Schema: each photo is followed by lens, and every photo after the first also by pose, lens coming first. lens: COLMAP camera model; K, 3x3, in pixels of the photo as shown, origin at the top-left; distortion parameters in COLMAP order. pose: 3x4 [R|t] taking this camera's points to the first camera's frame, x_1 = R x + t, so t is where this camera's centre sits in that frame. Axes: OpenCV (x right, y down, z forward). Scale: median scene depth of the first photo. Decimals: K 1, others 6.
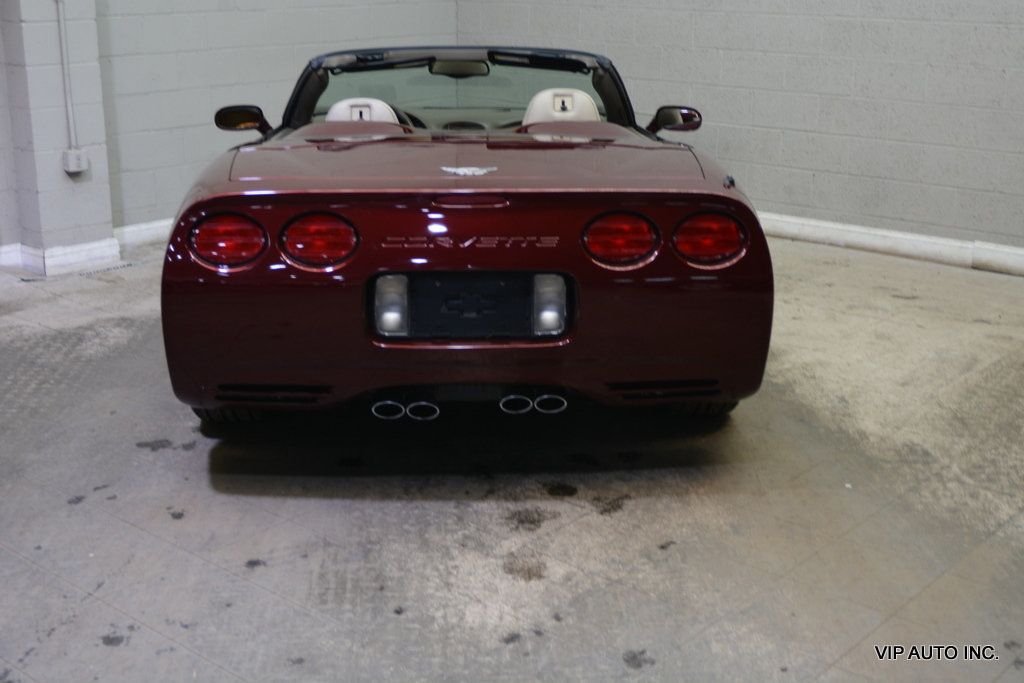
lens RADIAL K [[1333.9, 0, 515.4], [0, 1333.9, 343.4], [0, 0, 1]] dist [-0.008152, 0.016584]
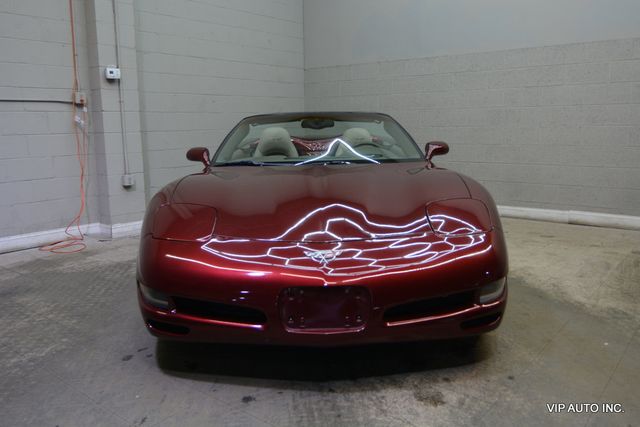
lens RADIAL K [[531.5, 0, 318.4], [0, 531.5, 212.5], [0, 0, 1]] dist [-0.013809, 0.008489]
pose [[0.999216, -0.023874, 0.031583, -0.085323], [0.027639, 0.991807, -0.124723, 0.022242], [-0.028347, 0.125498, 0.991689, 0.250431]]
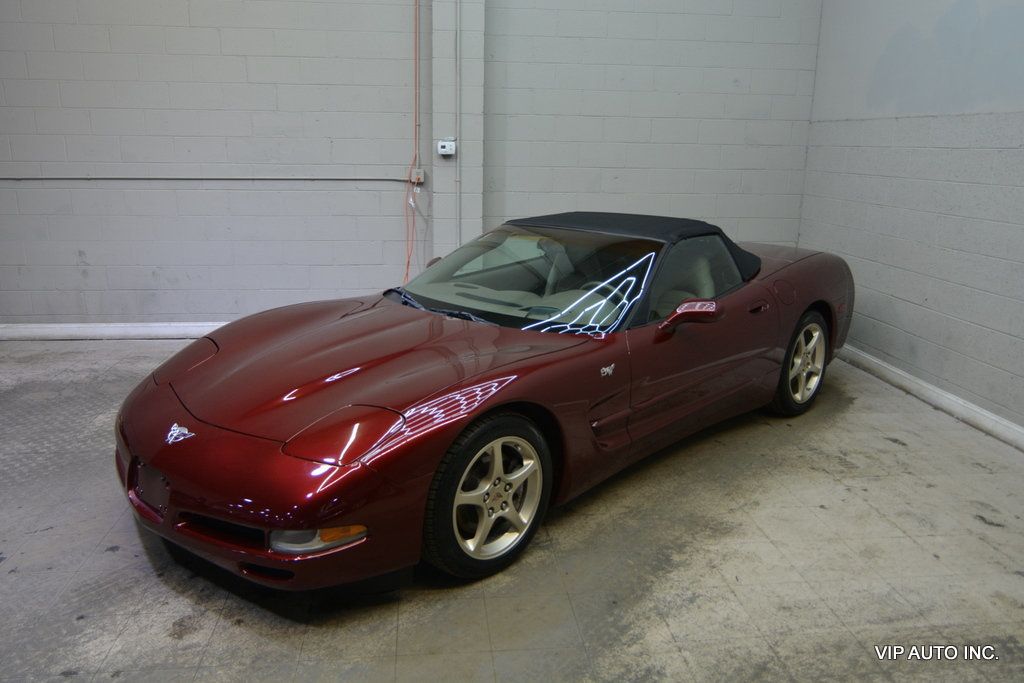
lens RADIAL K [[782.6, 0, 505.4], [0, 782.6, 335.4], [0, 0, 1]] dist [-0.011555, 0.007331]
pose [[0.729561, 0.170882, -0.662223, 0.445085], [-0.207586, 0.977931, 0.023653, -0.122772], [0.651650, 0.120212, 0.748933, 0.389130]]
